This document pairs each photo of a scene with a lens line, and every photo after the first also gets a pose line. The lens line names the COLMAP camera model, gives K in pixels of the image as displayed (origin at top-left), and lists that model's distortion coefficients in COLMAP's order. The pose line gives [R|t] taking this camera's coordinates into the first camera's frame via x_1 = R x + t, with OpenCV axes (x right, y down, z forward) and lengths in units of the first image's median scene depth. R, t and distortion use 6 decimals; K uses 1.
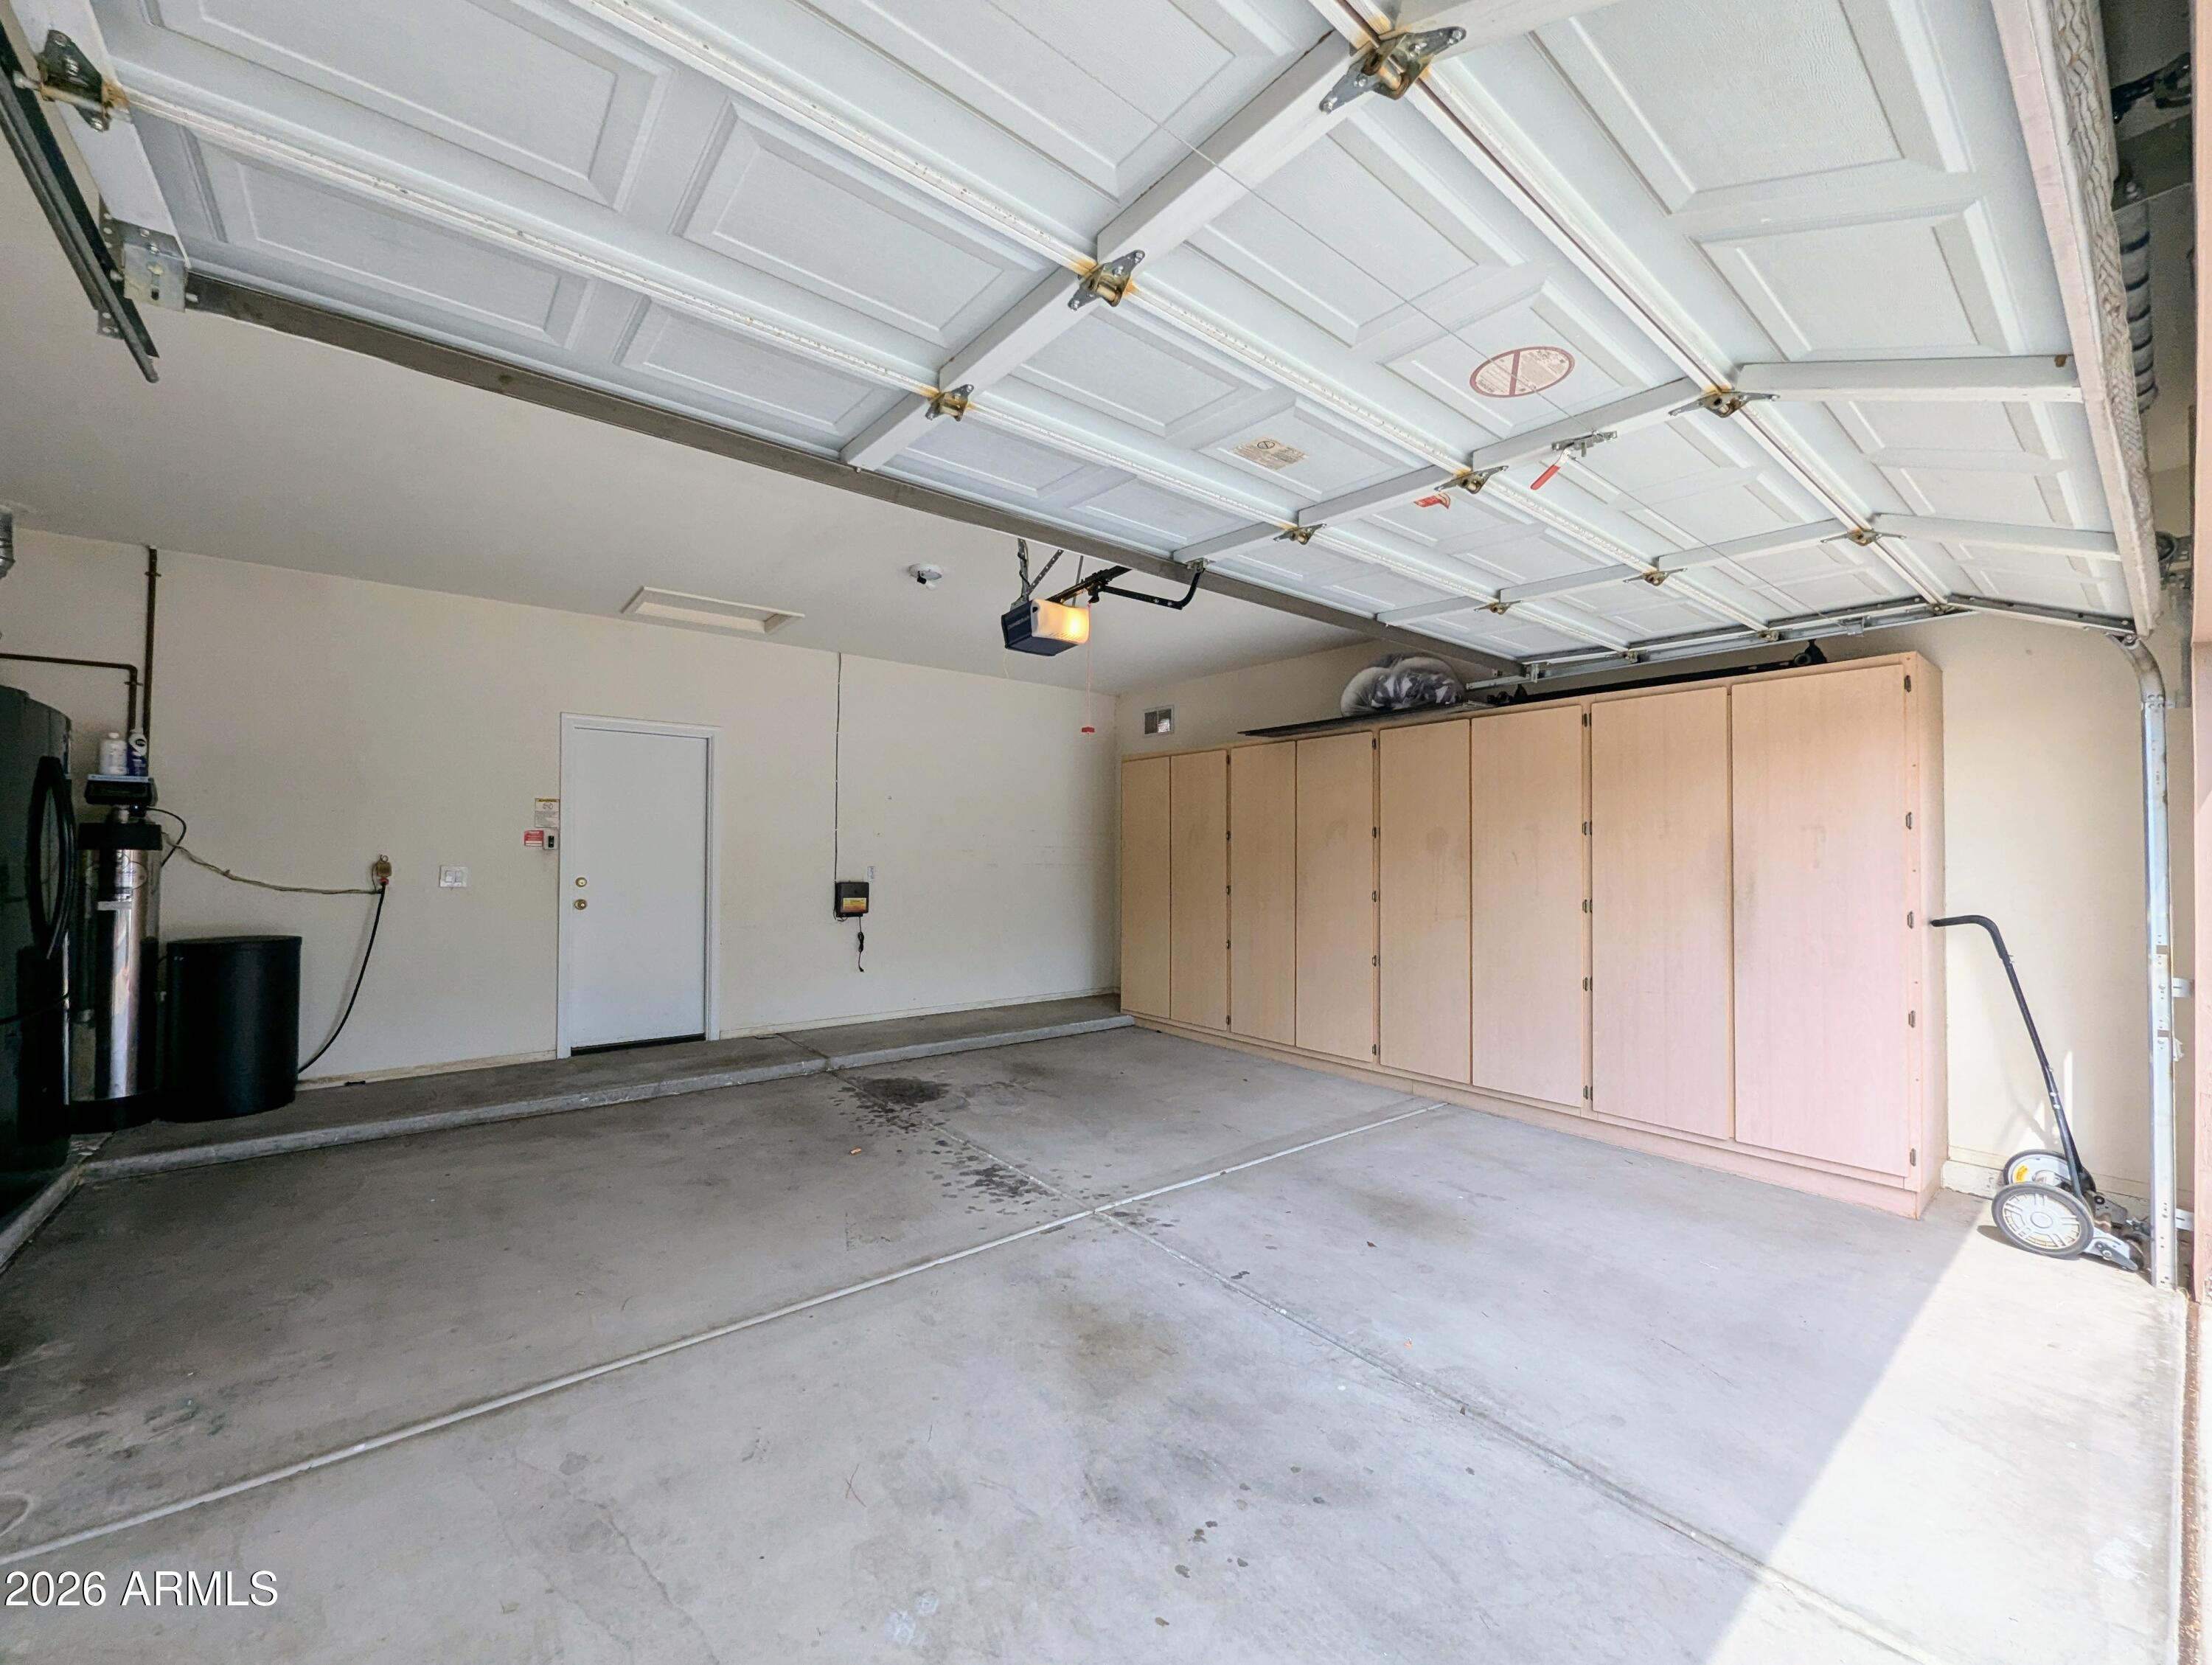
lens RADIAL K [[873.9, 0, 1099.1], [0, 873.9, 845.6], [0, 0, 1]] dist [-0.003421, -0.000024]
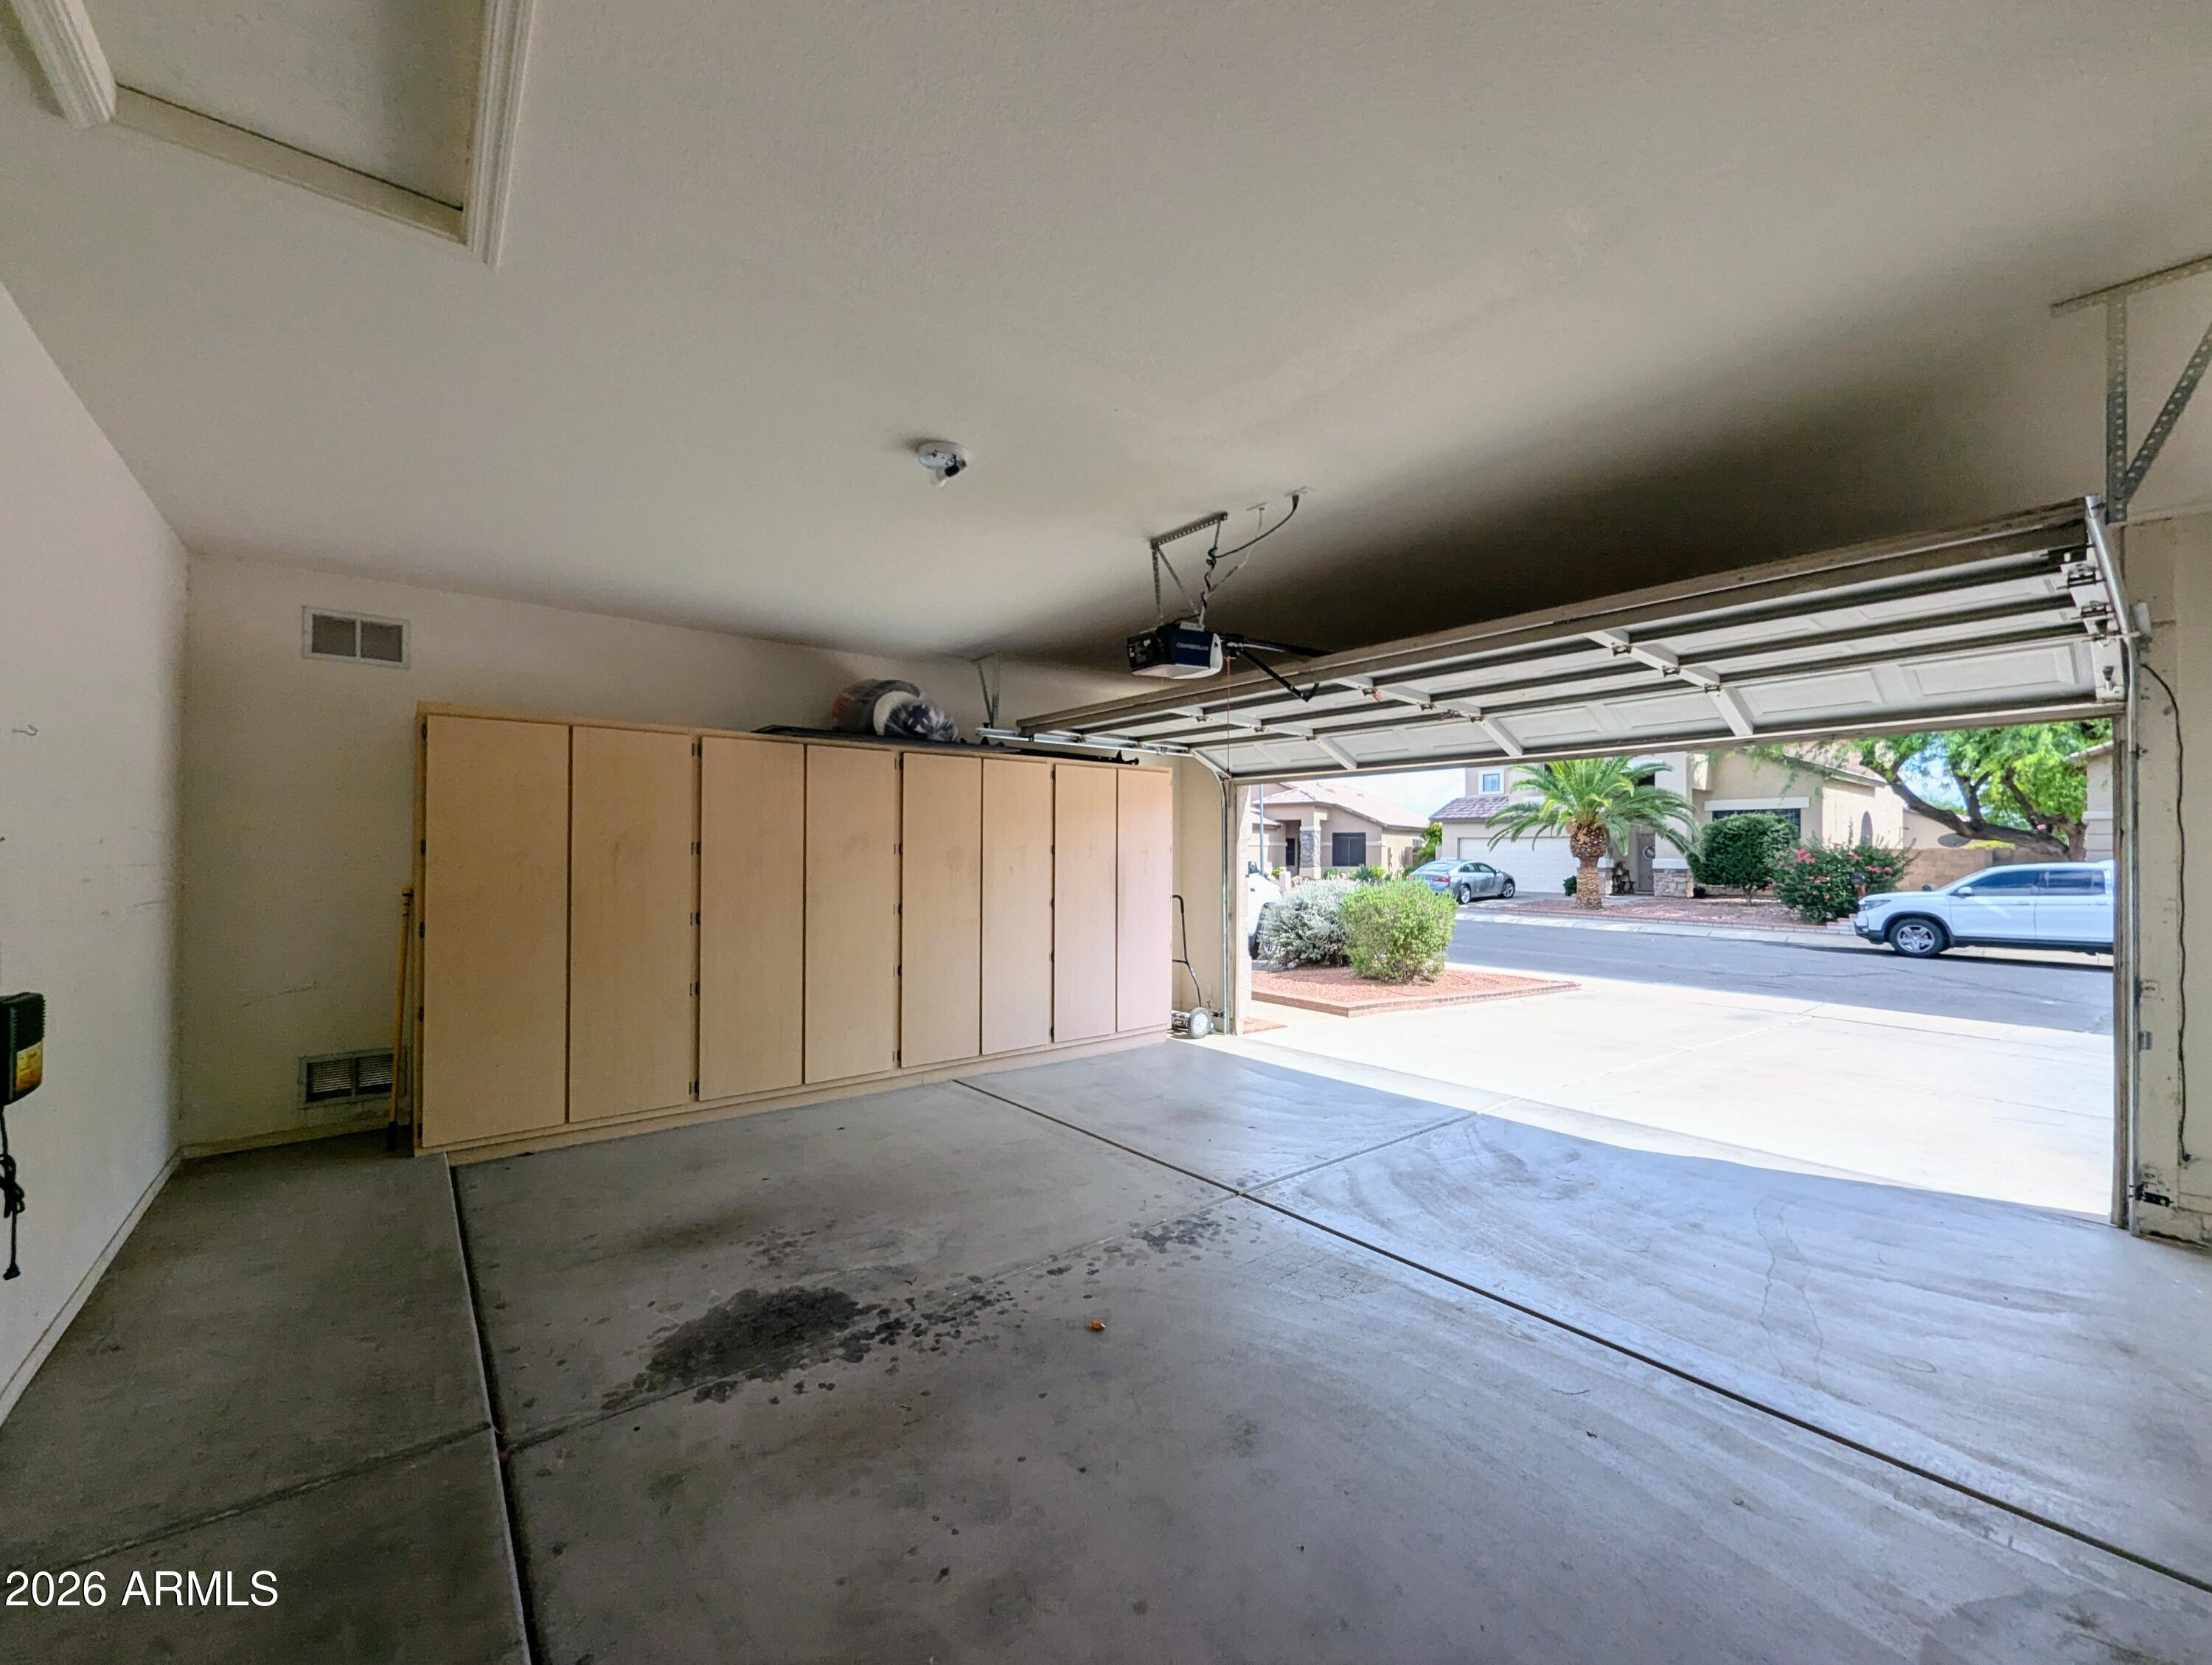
lens RADIAL K [[873.9, 0, 1099.1], [0, 873.9, 845.6], [0, 0, 1]] dist [-0.003421, -0.000024]
pose [[-0.003614, 0.001738, 0.999992, -1.005364], [-0.014466, 0.999894, -0.001790, -0.028556], [-0.999889, -0.014473, -0.003588, 1.044086]]
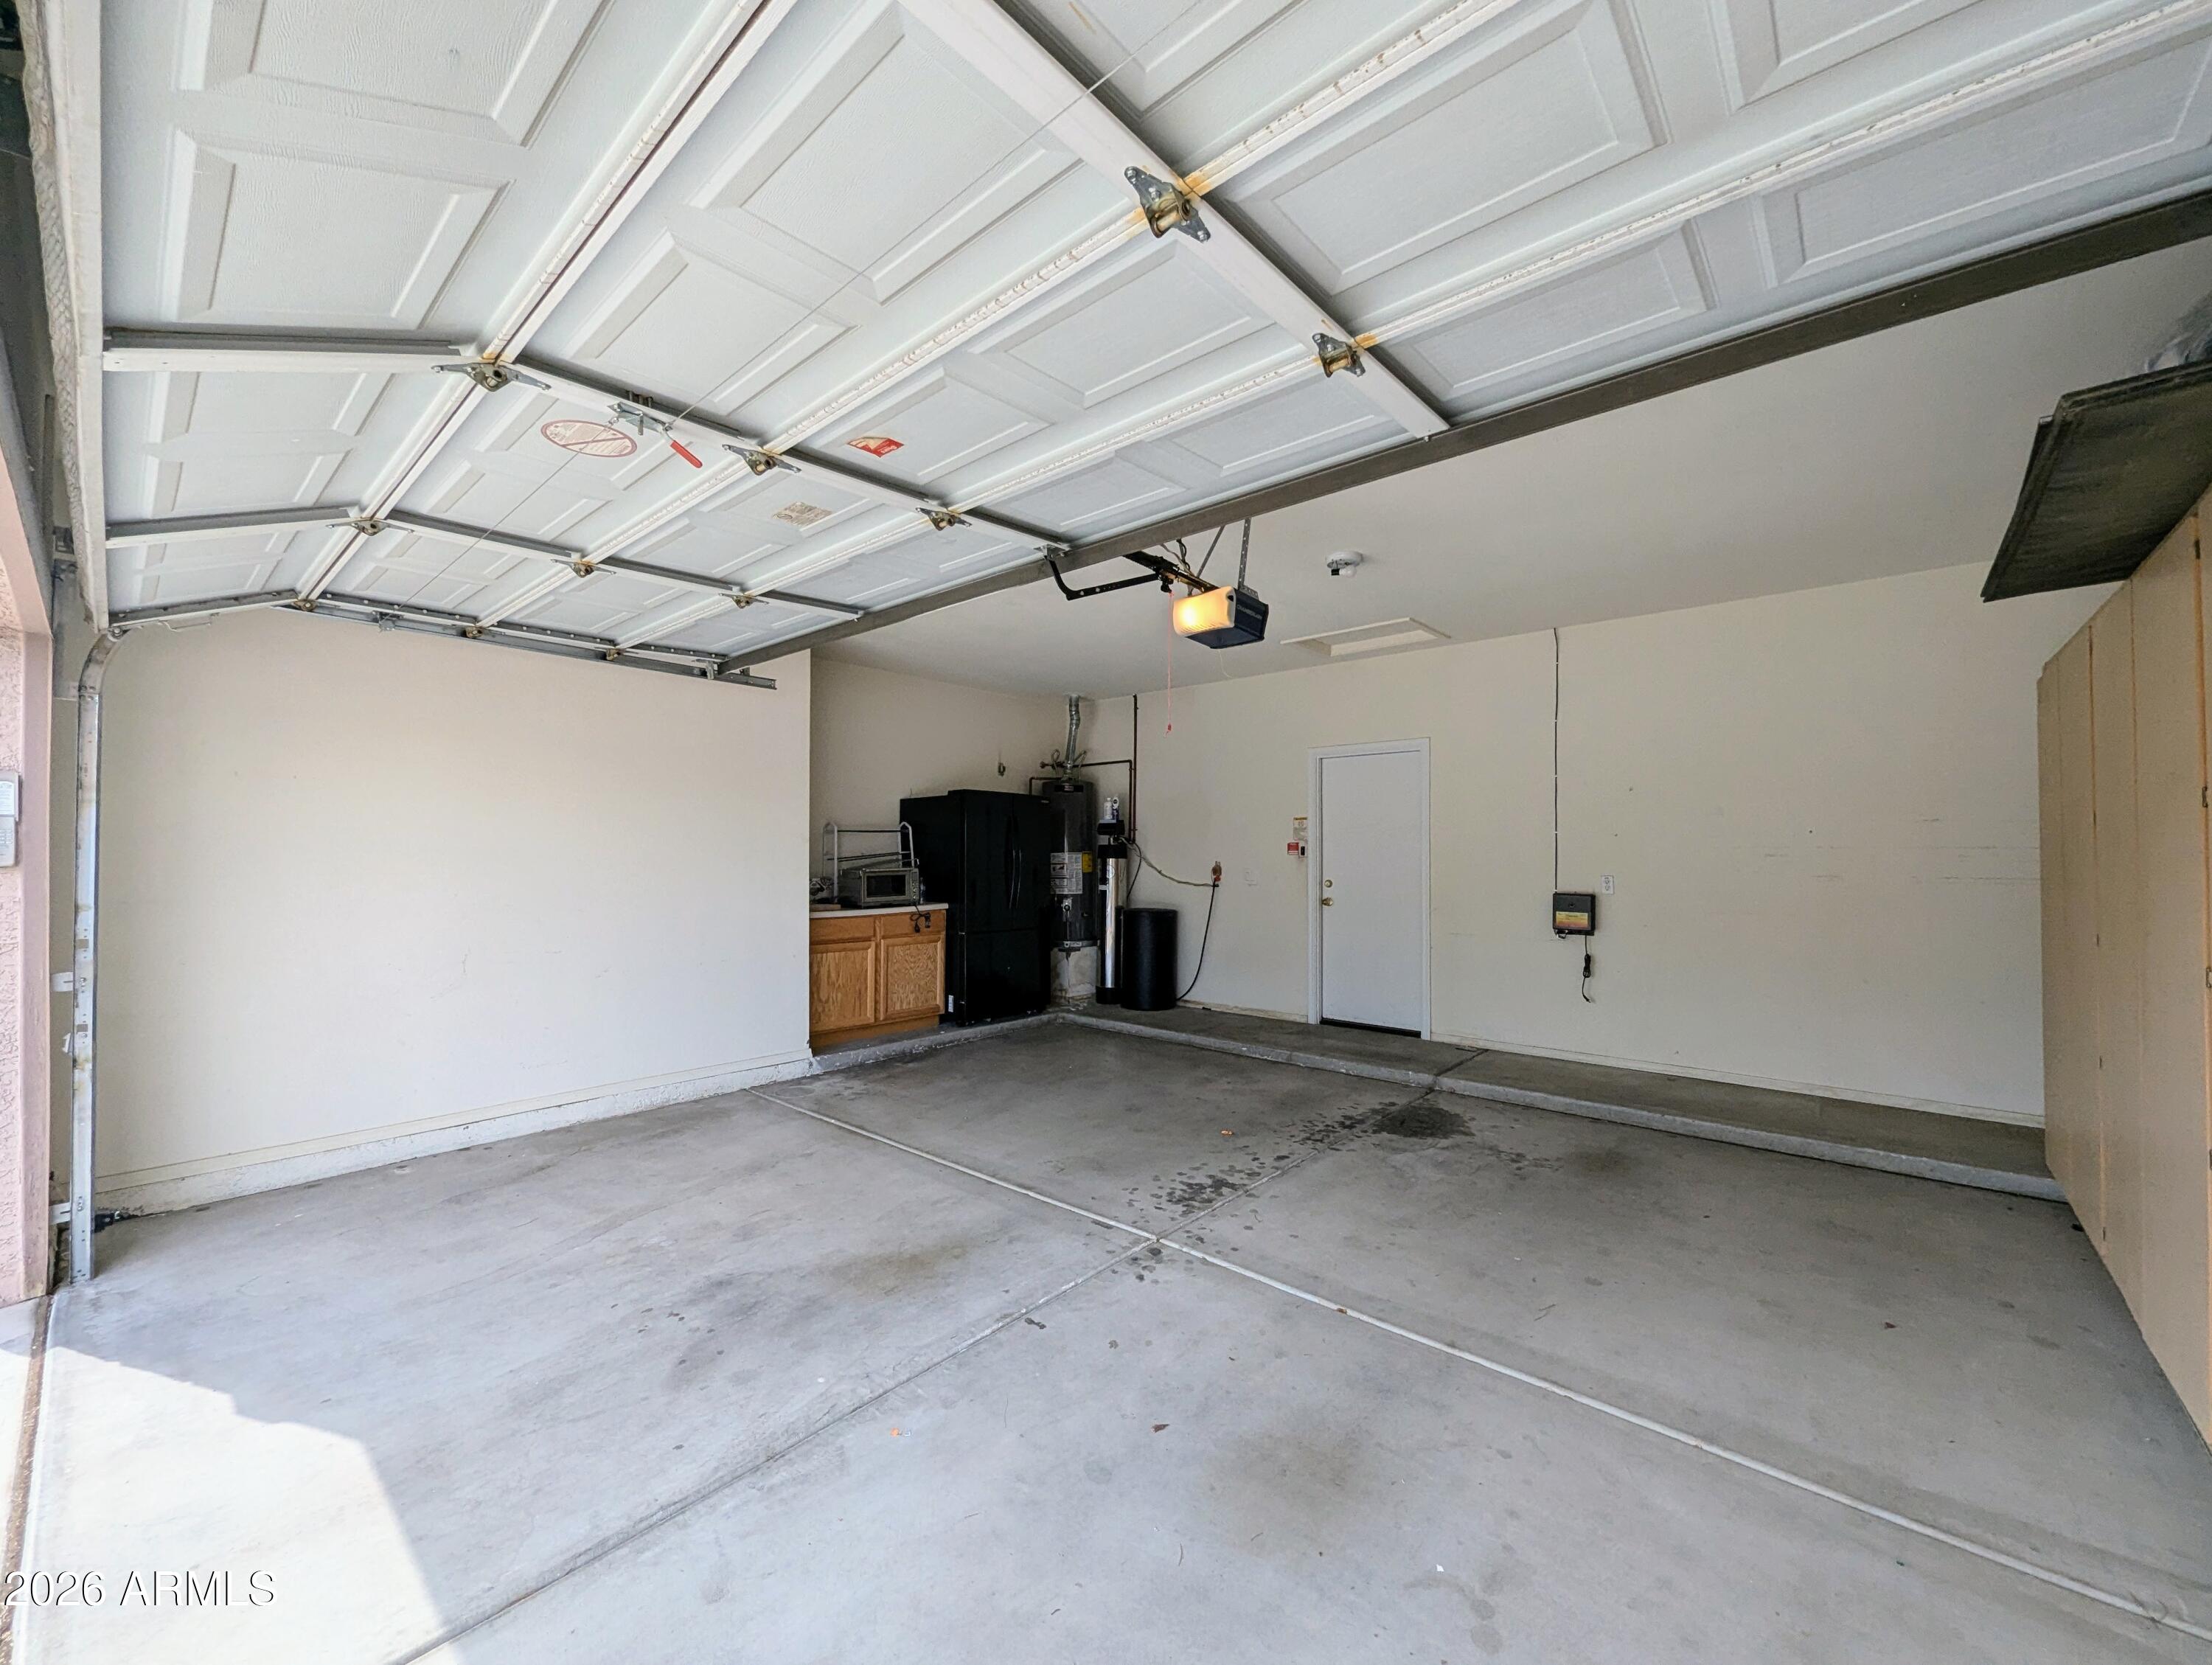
lens RADIAL K [[873.9, 0, 1099.1], [0, 873.9, 845.6], [0, 0, 1]] dist [-0.003421, -0.000024]
pose [[0.171400, -0.018209, -0.985033, 0.803639], [0.009451, 0.999814, -0.016838, 0.008662], [0.985156, -0.006424, 0.171540, 0.682148]]
